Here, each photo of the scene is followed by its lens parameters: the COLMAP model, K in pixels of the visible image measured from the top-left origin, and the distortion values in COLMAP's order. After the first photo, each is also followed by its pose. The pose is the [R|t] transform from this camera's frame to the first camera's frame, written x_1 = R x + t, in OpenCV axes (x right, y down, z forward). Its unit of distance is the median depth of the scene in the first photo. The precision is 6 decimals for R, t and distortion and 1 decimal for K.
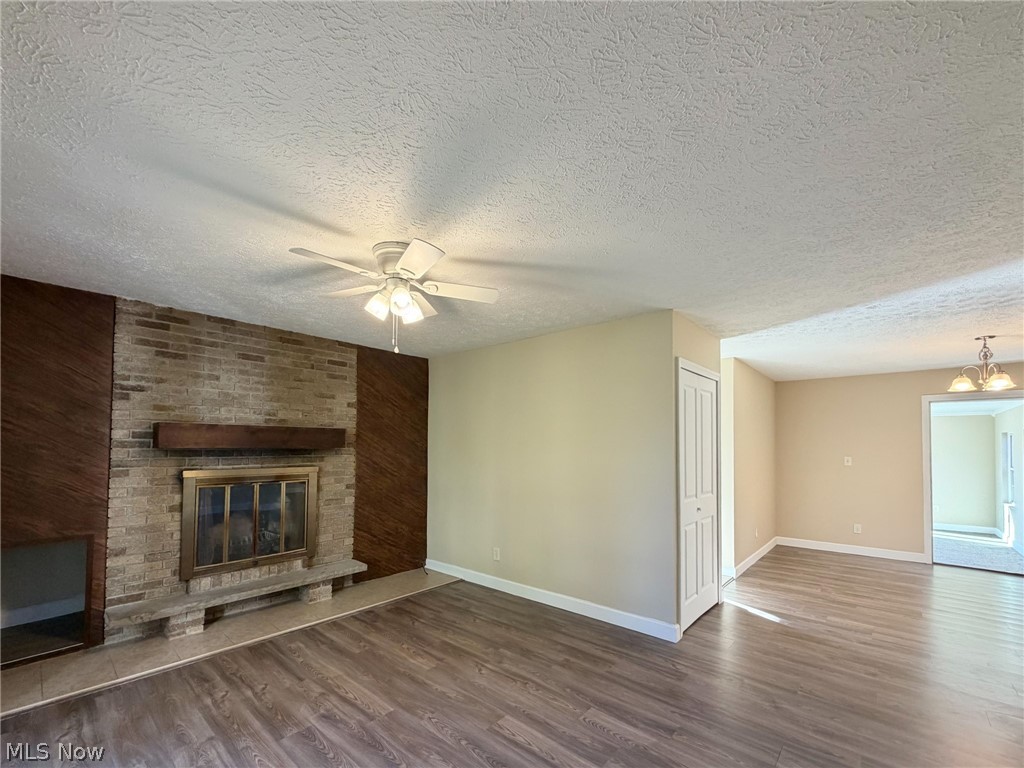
lens RADIAL K [[430.7, 0, 511.9], [0, 430.7, 436.8], [0, 0, 1]] dist [-0.000367, -0.000069]
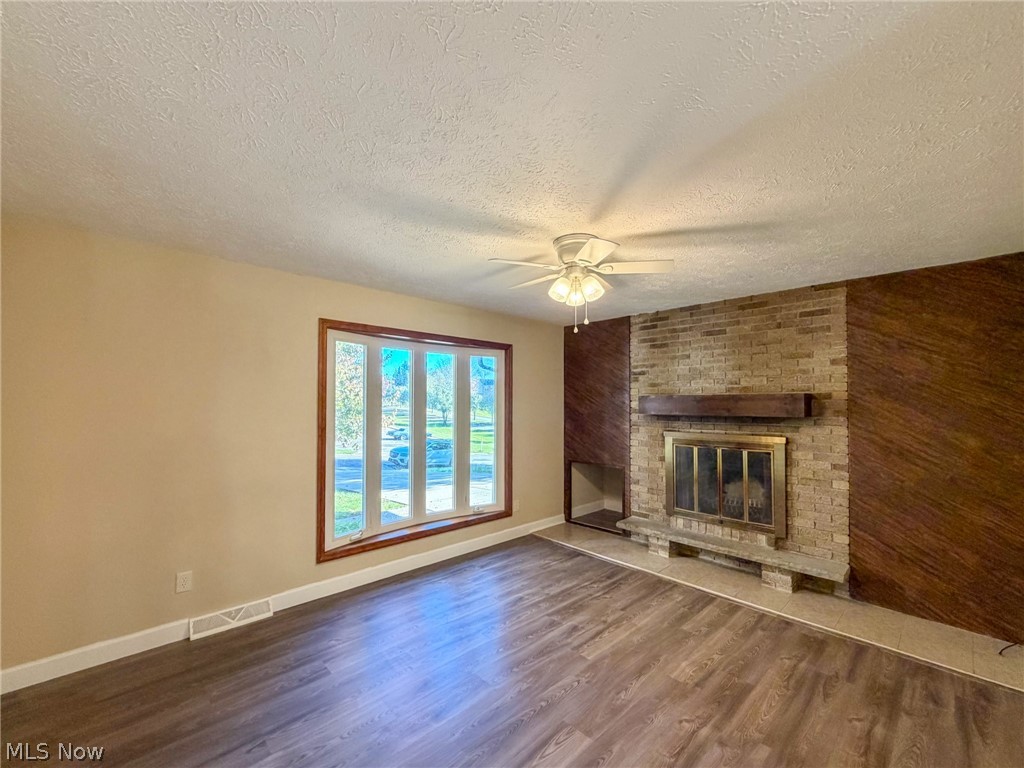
lens RADIAL K [[423.4, 0, 508.4], [0, 423.4, 400.0], [0, 0, 1]] dist [-0.000377, -0.000016]
pose [[-0.097288, -0.017544, -0.995102, 0.538806], [0.015409, 0.999698, -0.019132, 0.000093], [0.995137, -0.017195, -0.096989, 0.601724]]
